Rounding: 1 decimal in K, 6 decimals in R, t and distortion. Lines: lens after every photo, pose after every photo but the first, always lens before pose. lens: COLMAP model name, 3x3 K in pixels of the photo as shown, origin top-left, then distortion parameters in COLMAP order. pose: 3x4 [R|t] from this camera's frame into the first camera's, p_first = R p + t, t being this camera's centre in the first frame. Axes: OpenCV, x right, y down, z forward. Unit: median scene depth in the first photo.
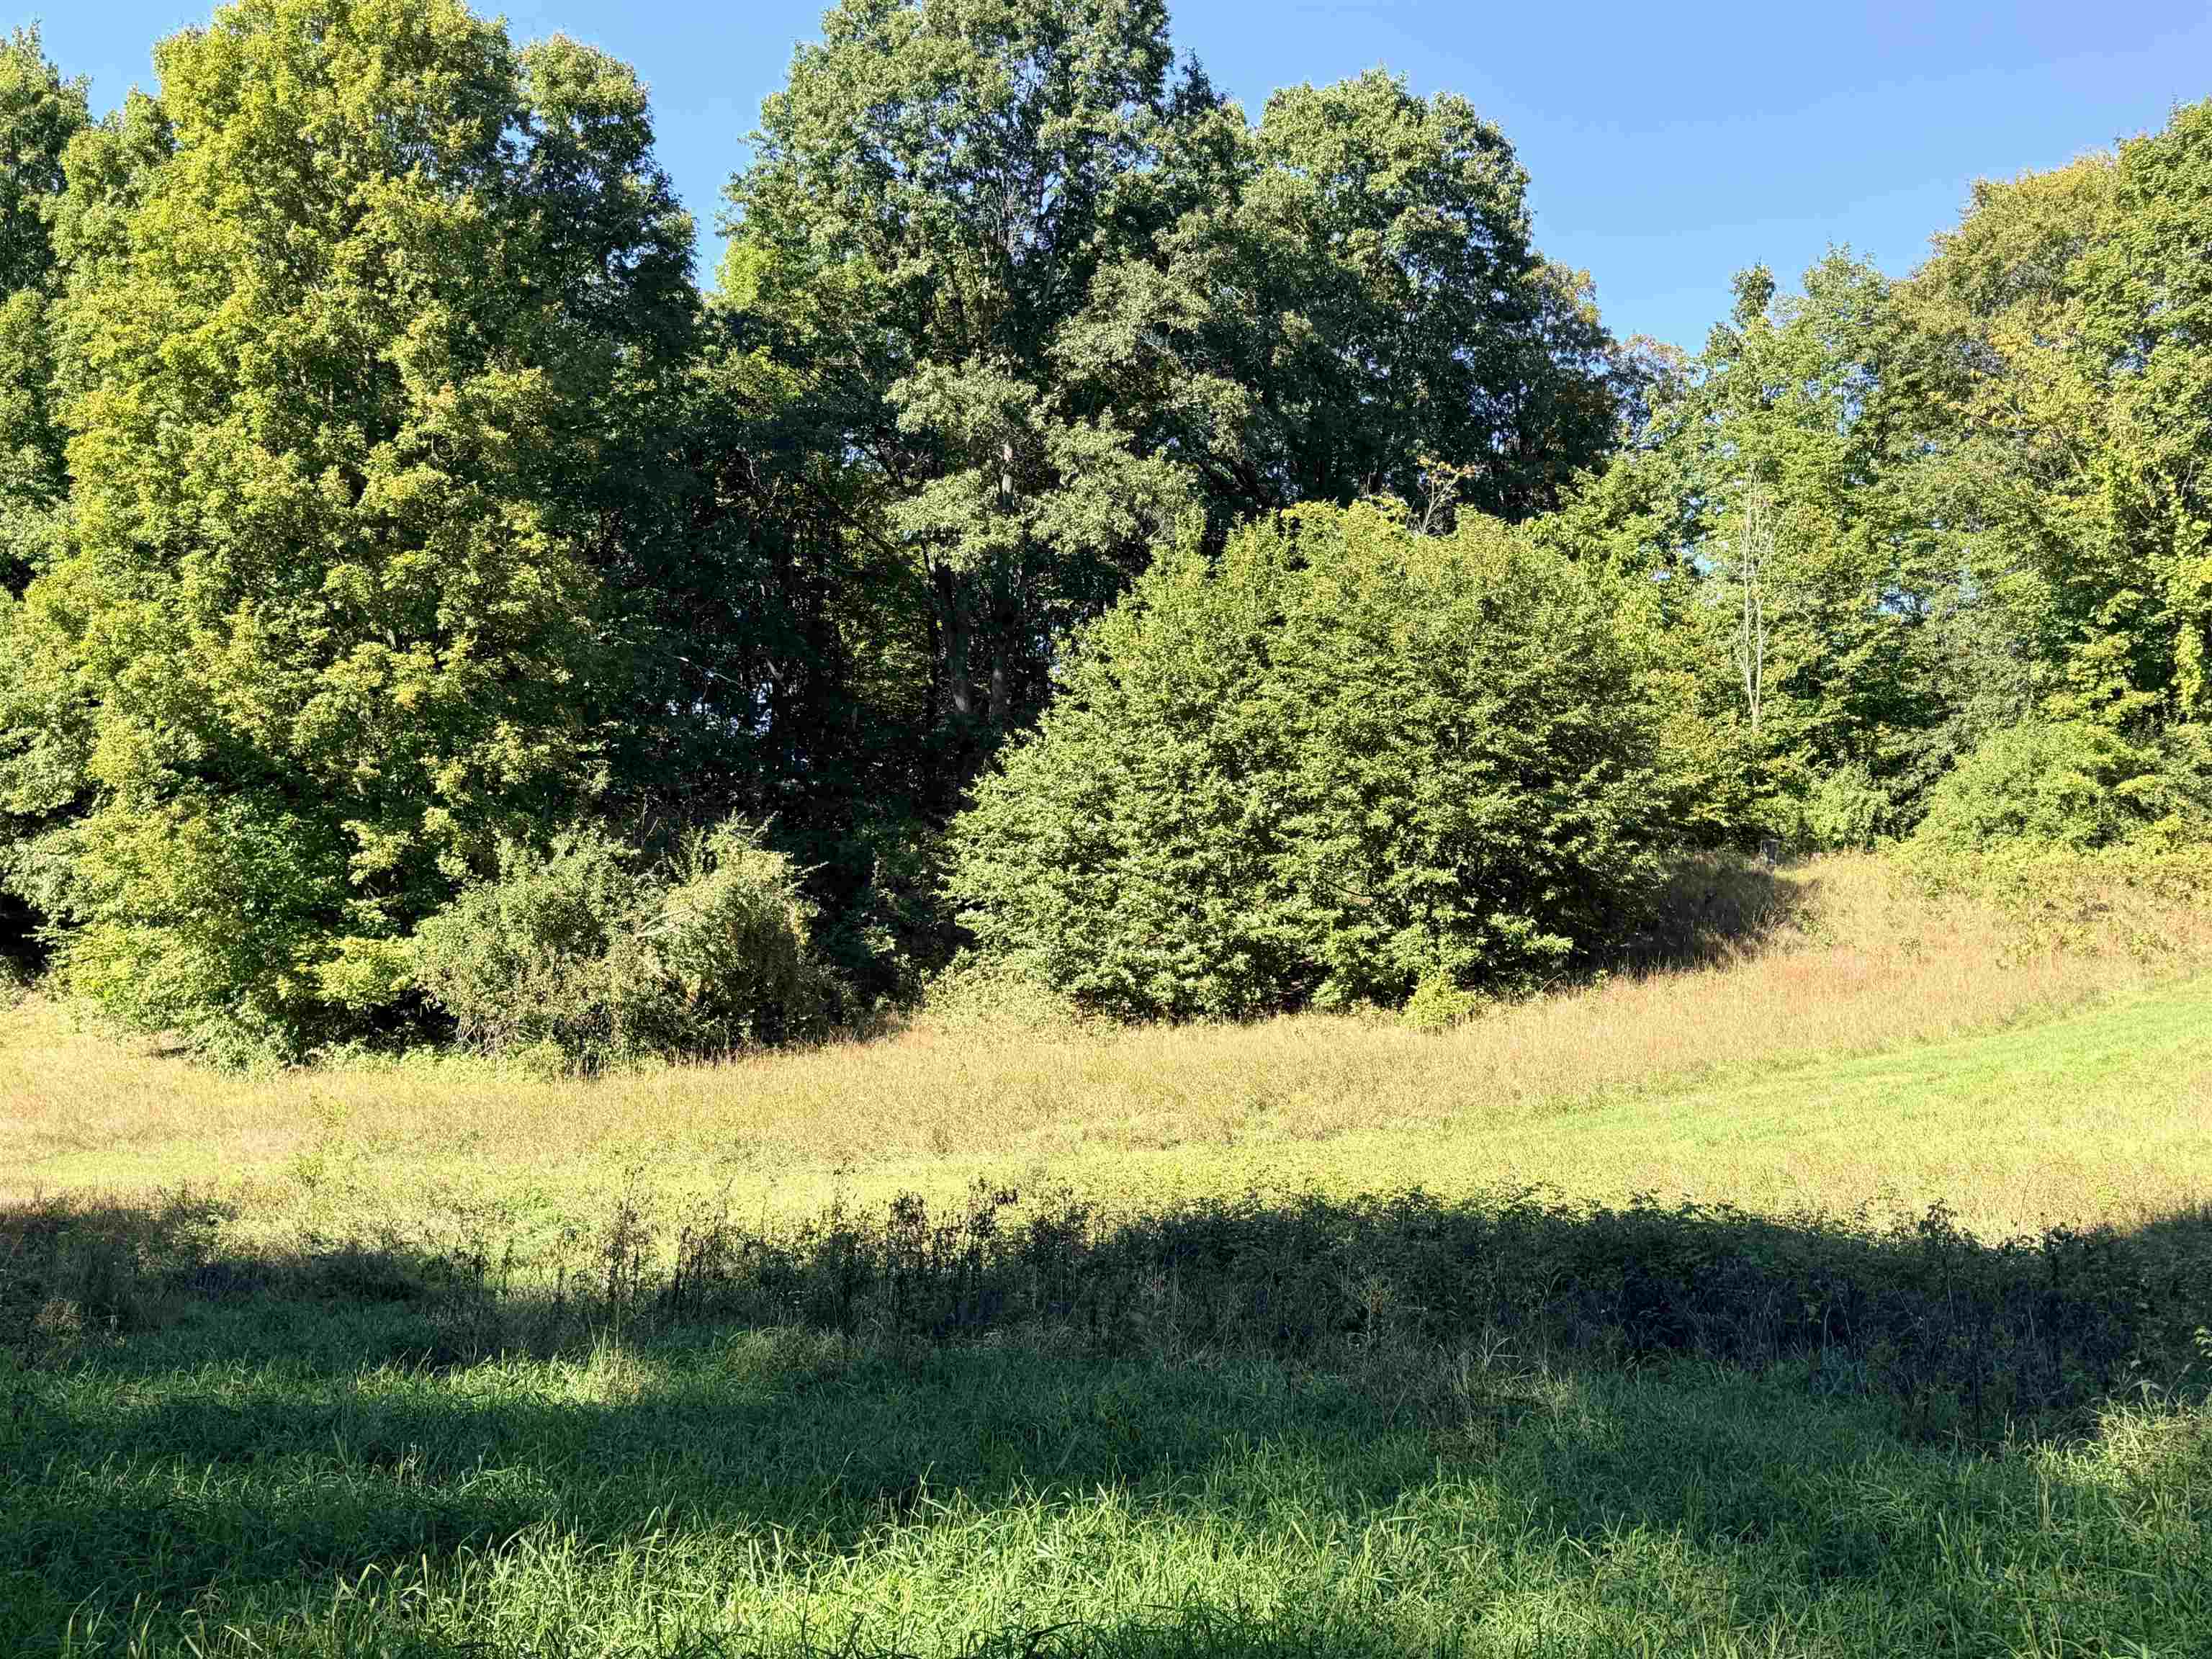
lens RADIAL K [[2312.2, 0, 1105.8], [0, 2312.2, 742.9], [0, 0, 1]] dist [0.251432, -0.754880]
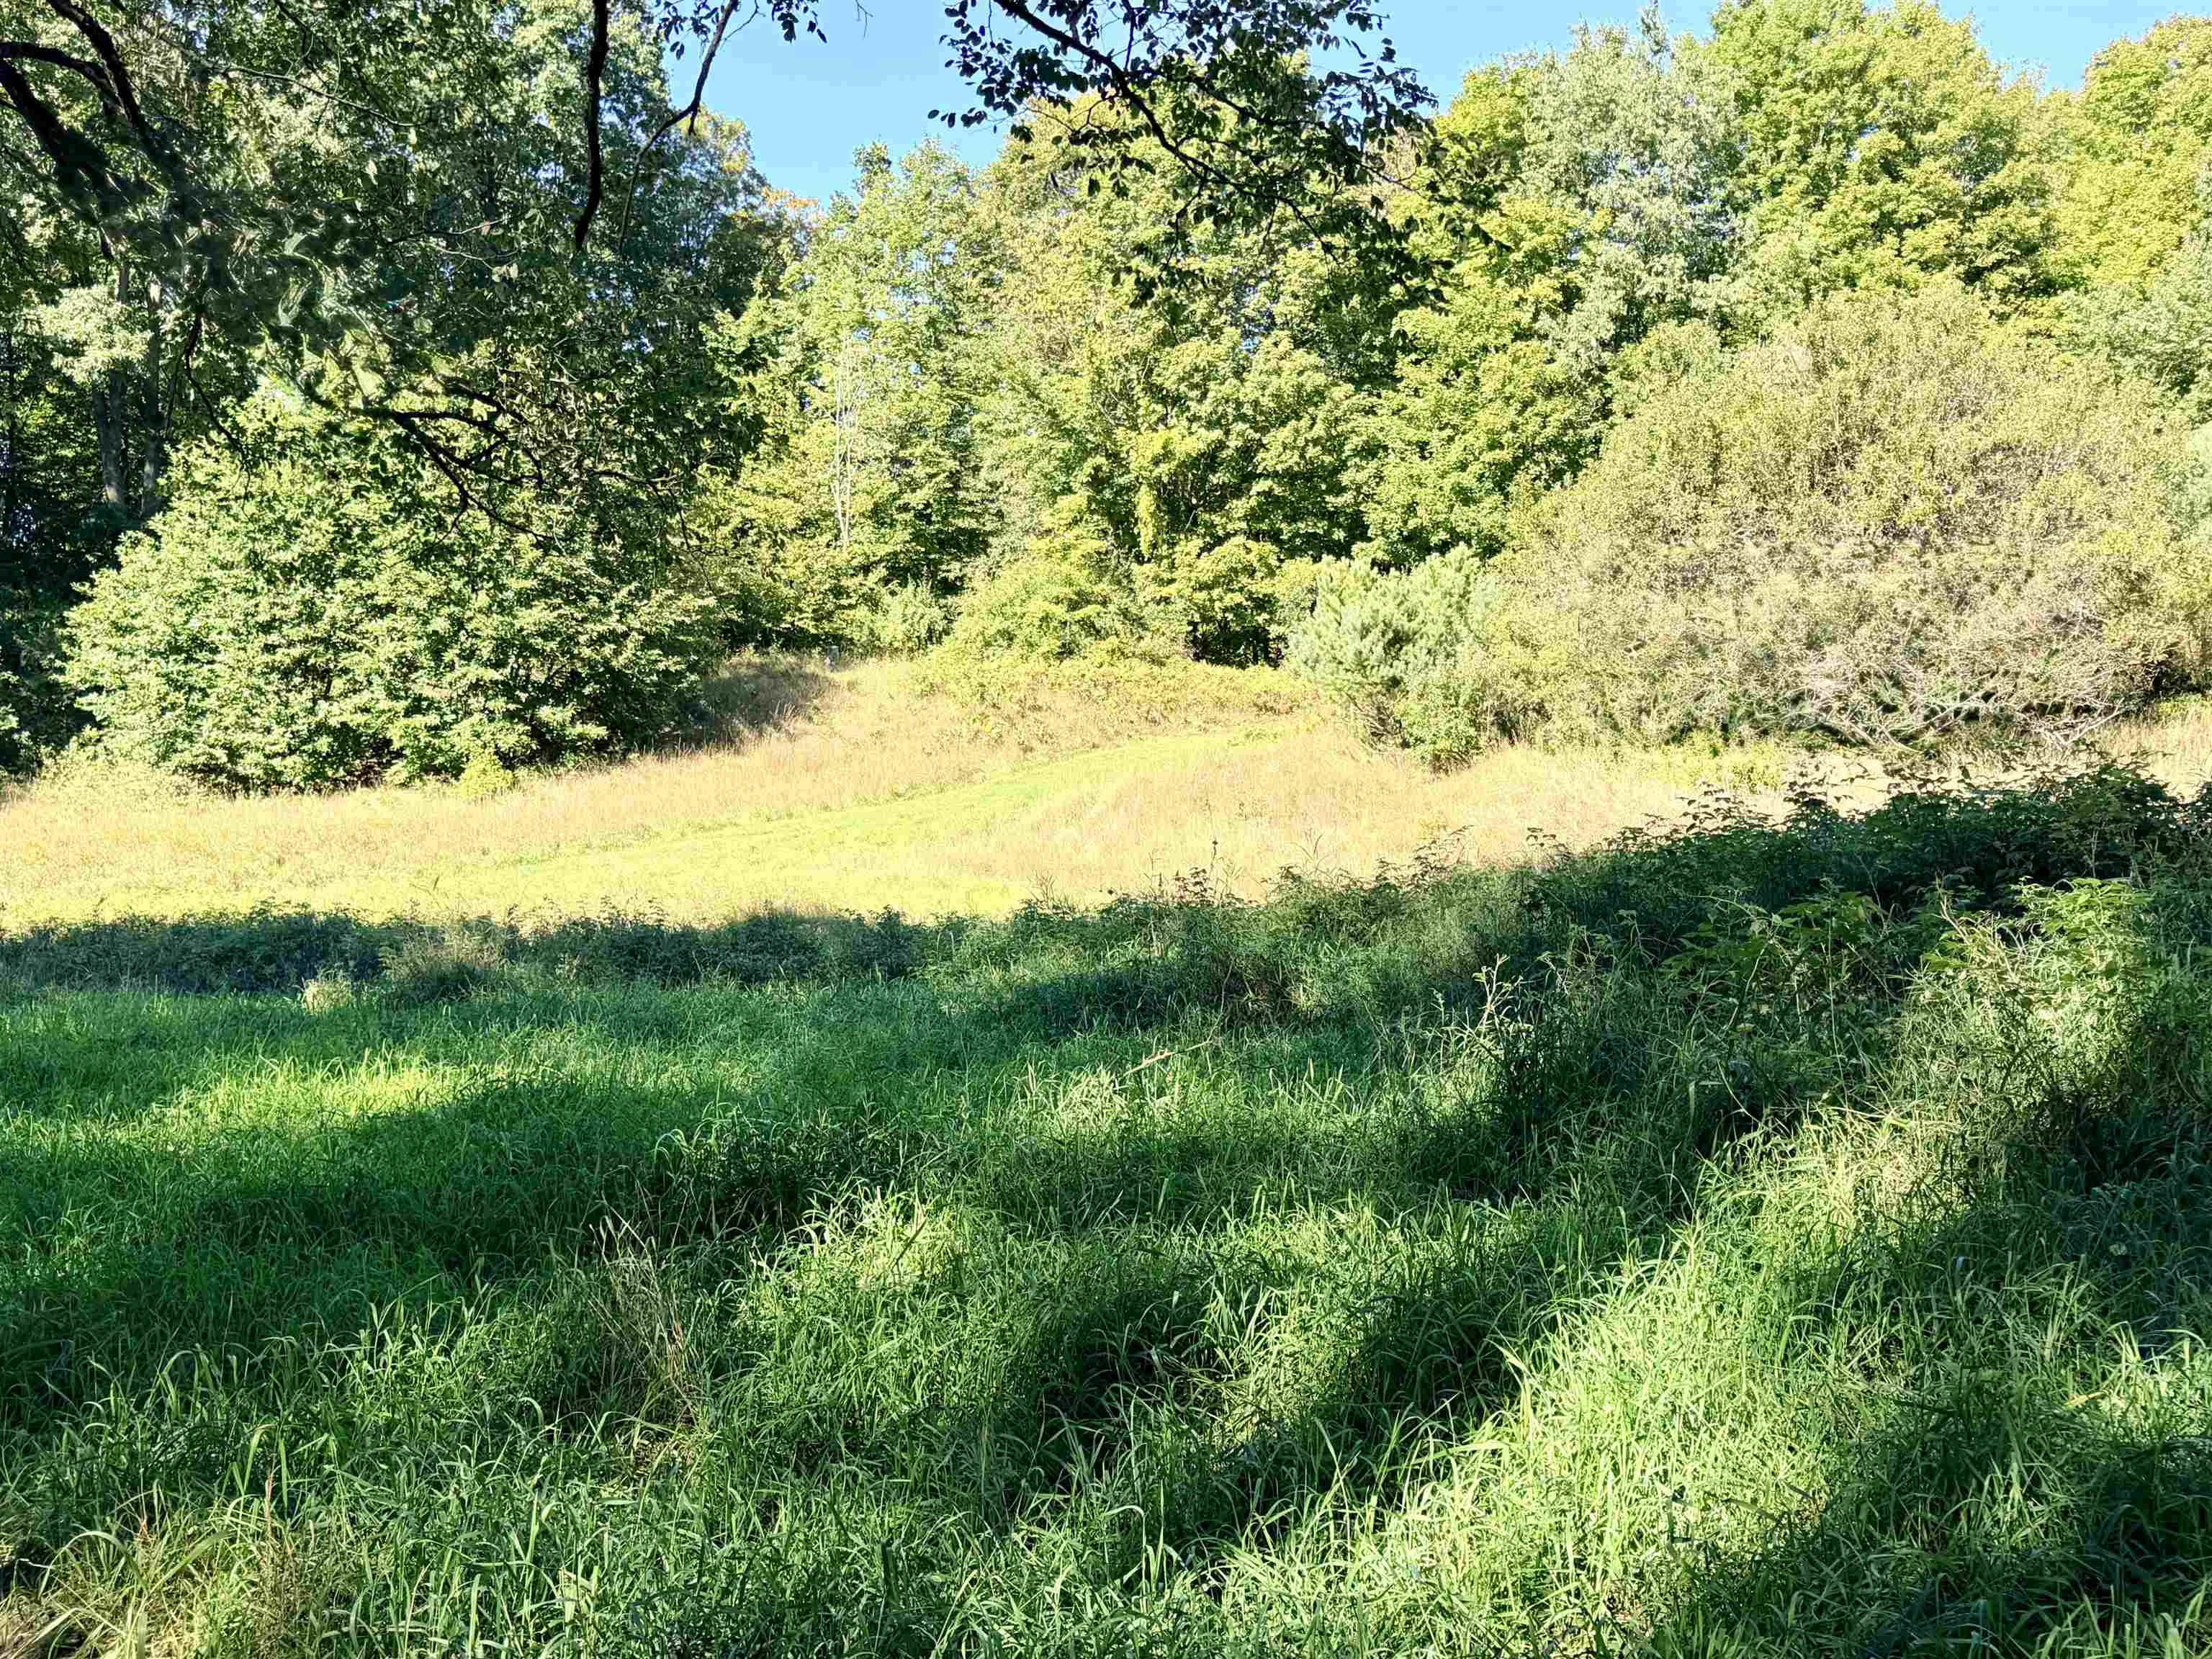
lens RADIAL K [[2312.2, 0, 1105.8], [0, 2312.2, 742.9], [0, 0, 1]] dist [0.251432, -0.754880]
pose [[0.962197, 0.013541, 0.272016, 0.111426], [-0.039551, 0.995123, 0.090366, -0.027180], [-0.269466, -0.097709, 0.958040, -0.226731]]
